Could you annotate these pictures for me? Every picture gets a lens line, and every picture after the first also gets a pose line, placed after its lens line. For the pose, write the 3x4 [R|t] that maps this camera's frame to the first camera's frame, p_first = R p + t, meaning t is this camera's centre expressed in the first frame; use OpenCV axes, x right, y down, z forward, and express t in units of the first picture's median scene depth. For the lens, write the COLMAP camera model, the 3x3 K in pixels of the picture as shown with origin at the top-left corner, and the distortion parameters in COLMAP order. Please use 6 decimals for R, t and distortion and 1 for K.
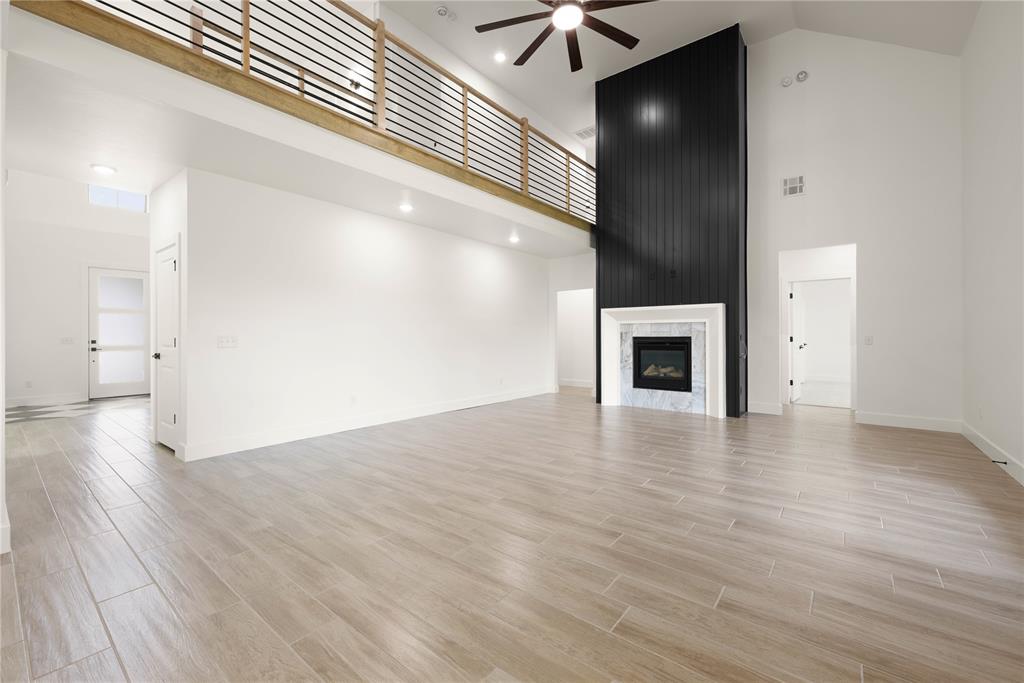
lens RADIAL K [[417.7, 0, 508.4], [0, 417.7, 336.3], [0, 0, 1]] dist [-0.000510, -0.000455]
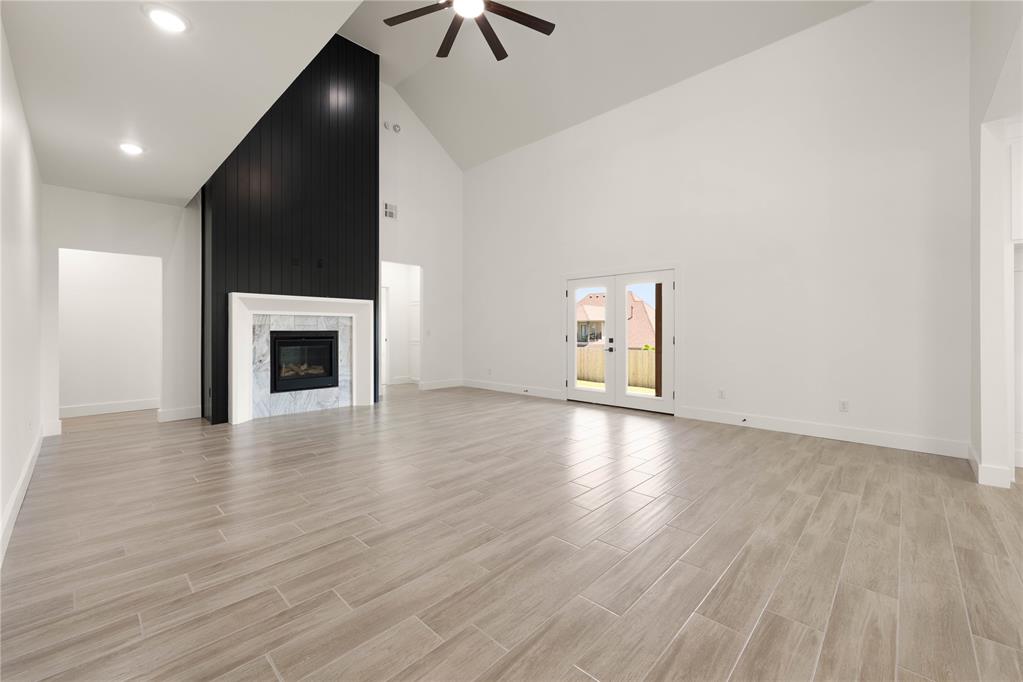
lens RADIAL K [[417.3, 0, 507.9], [0, 417.3, 335.8], [0, 0, 1]] dist [-0.000510, -0.000455]
pose [[0.089865, -0.010309, 0.995901, -0.502421], [-0.001398, 0.999944, 0.010477, 0.001812], [-0.995953, -0.002334, 0.089846, 0.498388]]
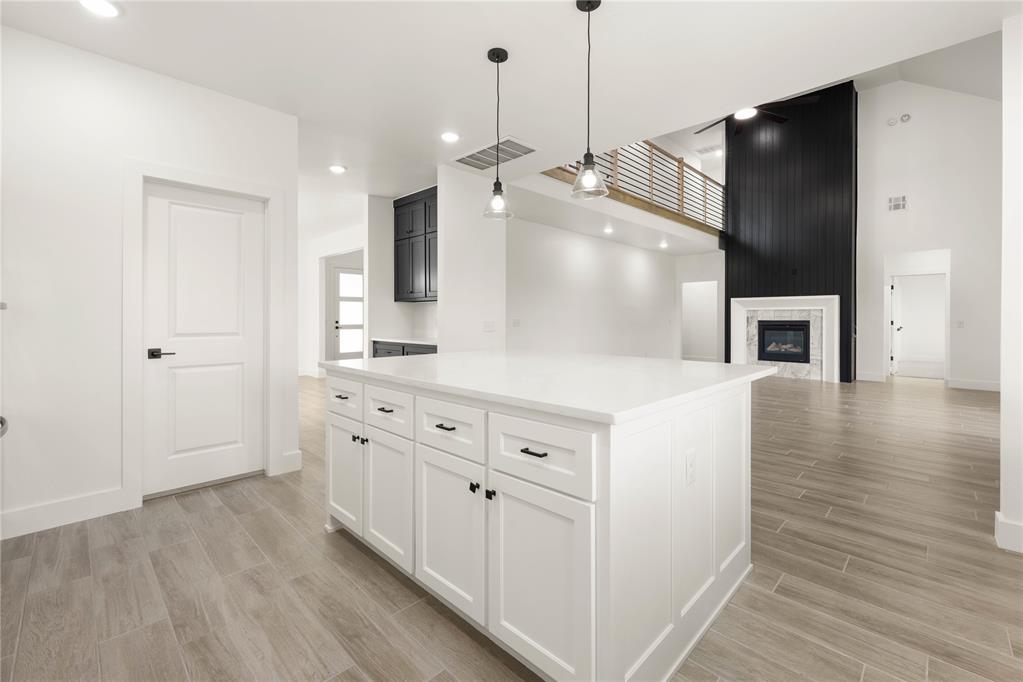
lens RADIAL K [[425.0, 0, 516.8], [0, 425.0, 321.4], [0, 0, 1]] dist [-0.002193, -0.000253]
pose [[0.994679, 0.004627, -0.102915, -0.321954], [-0.004017, 0.999973, 0.006126, -0.000735], [0.102941, -0.005680, 0.994671, -0.391104]]
